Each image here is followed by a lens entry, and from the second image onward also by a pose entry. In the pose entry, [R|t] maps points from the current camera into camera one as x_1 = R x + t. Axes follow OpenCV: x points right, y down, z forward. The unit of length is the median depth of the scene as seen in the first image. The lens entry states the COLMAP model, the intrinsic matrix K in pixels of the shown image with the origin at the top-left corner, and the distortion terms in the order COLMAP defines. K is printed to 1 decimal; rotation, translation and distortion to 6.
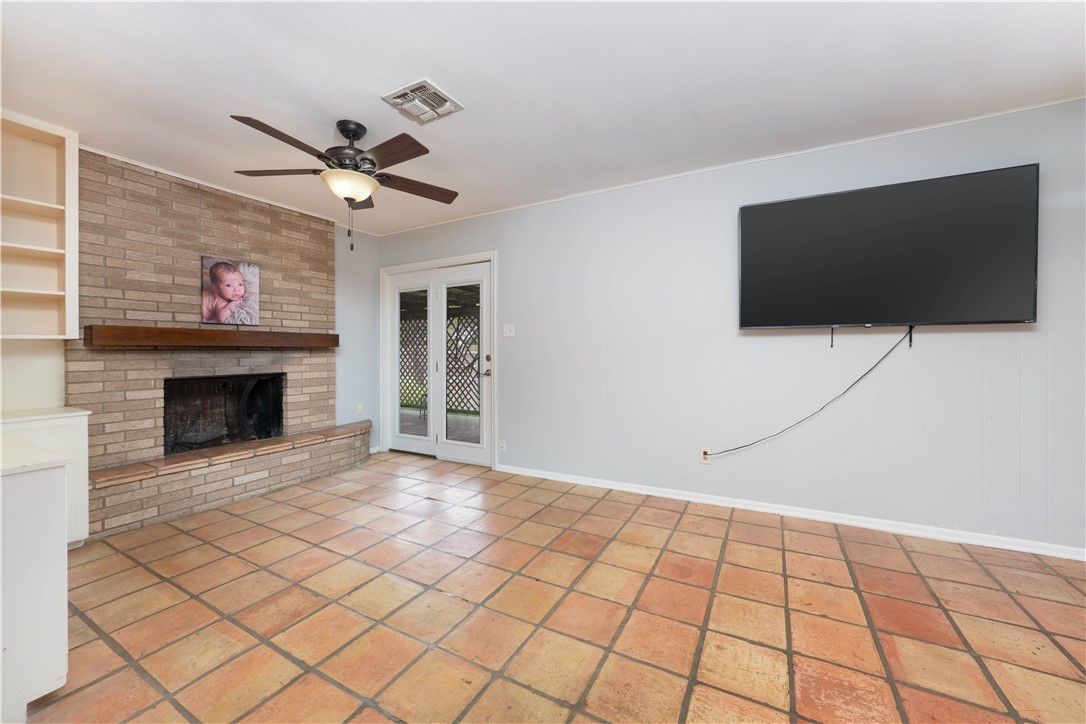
lens RADIAL K [[415.5, 0, 548.3], [0, 415.5, 360.7], [0, 0, 1]] dist [-0.017944, 0.002494]
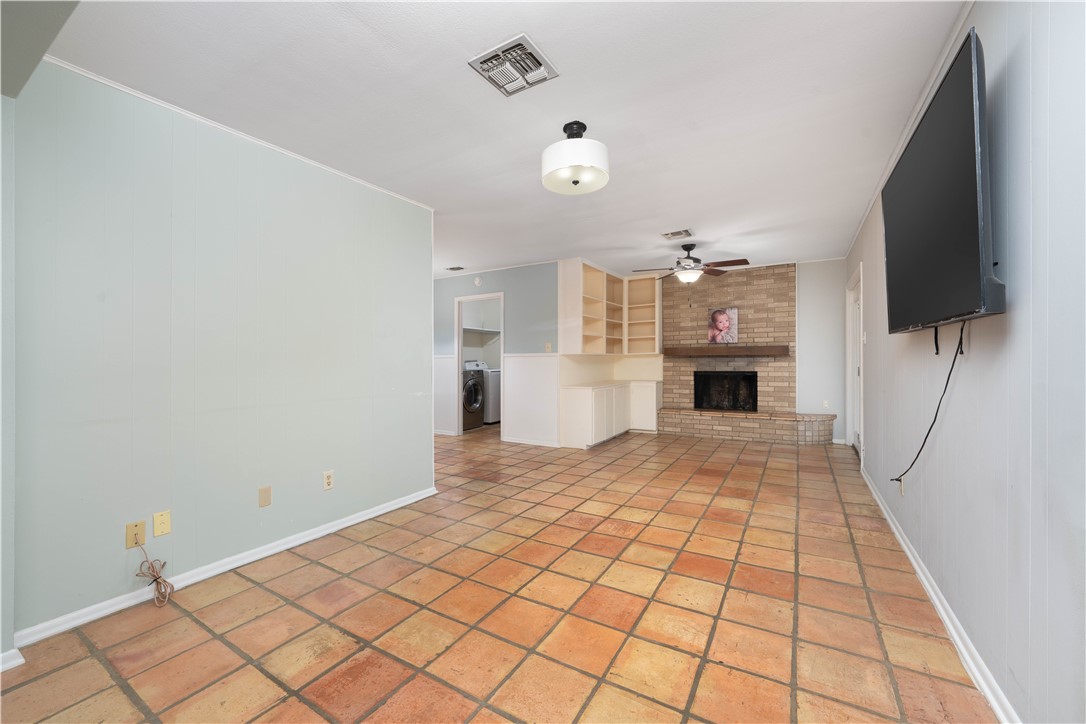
lens RADIAL K [[430.9, 0, 539.5], [0, 430.9, 365.1], [0, 0, 1]] dist [-0.016033, 0.002105]
pose [[-0.041475, 0.020645, -0.998926, 1.308187], [-0.013835, 0.999679, 0.021235, -0.023004], [0.999044, 0.014701, -0.041176, 0.301267]]
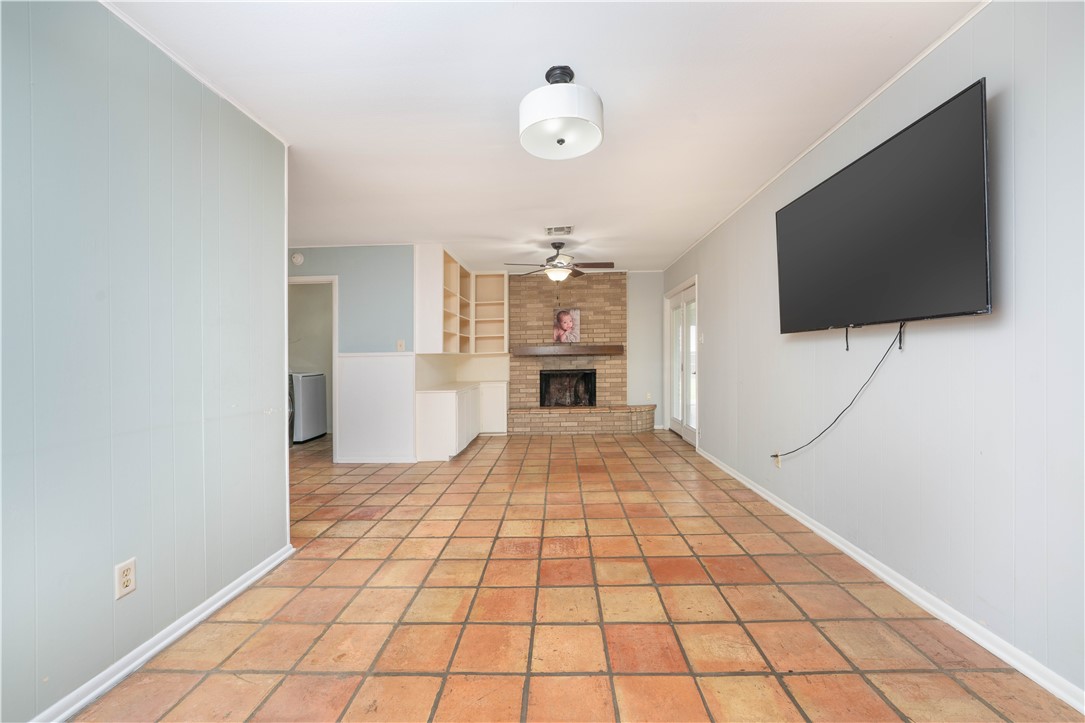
lens RADIAL K [[430.5, 0, 552.3], [0, 430.5, 365.3], [0, 0, 1]] dist [-0.016033, 0.002105]
pose [[0.463481, 0.016377, -0.885956, 1.081818], [-0.006769, 0.999865, 0.014941, -0.014490], [0.886081, -0.000928, 0.463529, 0.019605]]
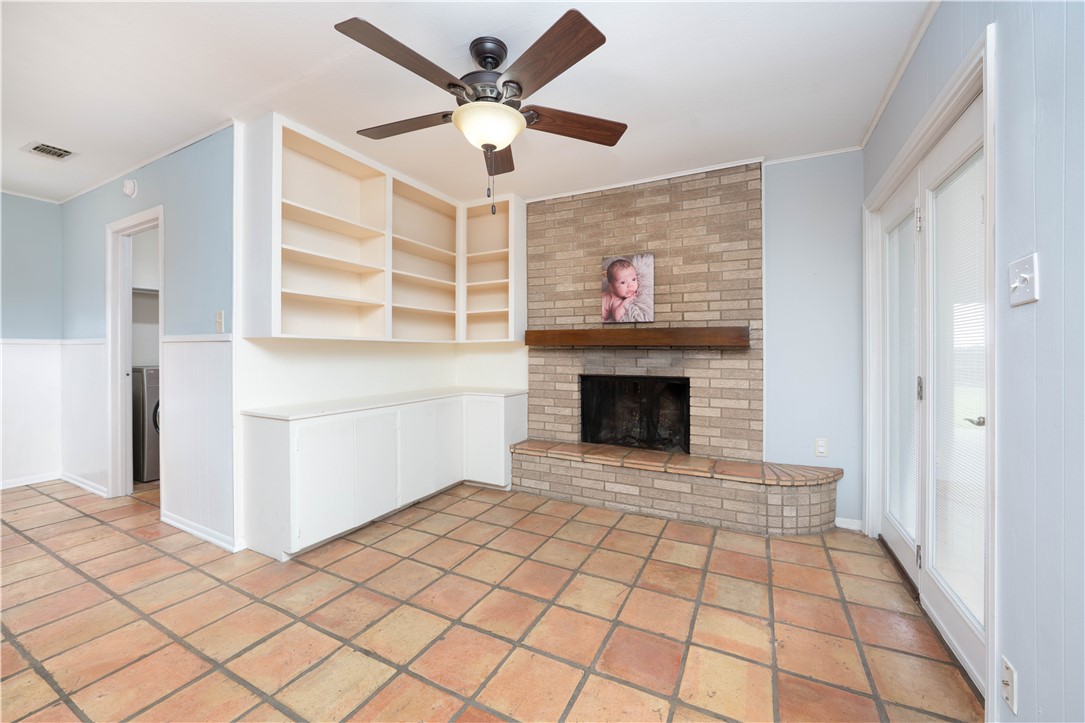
lens RADIAL K [[415.2, 0, 539.4], [0, 415.2, 348.1], [0, 0, 1]] dist [-0.017944, 0.002494]
pose [[0.013748, -0.003442, -0.999900, 0.216877], [-0.027049, 0.999627, -0.003813, -0.021985], [0.999540, 0.027099, 0.013649, 0.879132]]
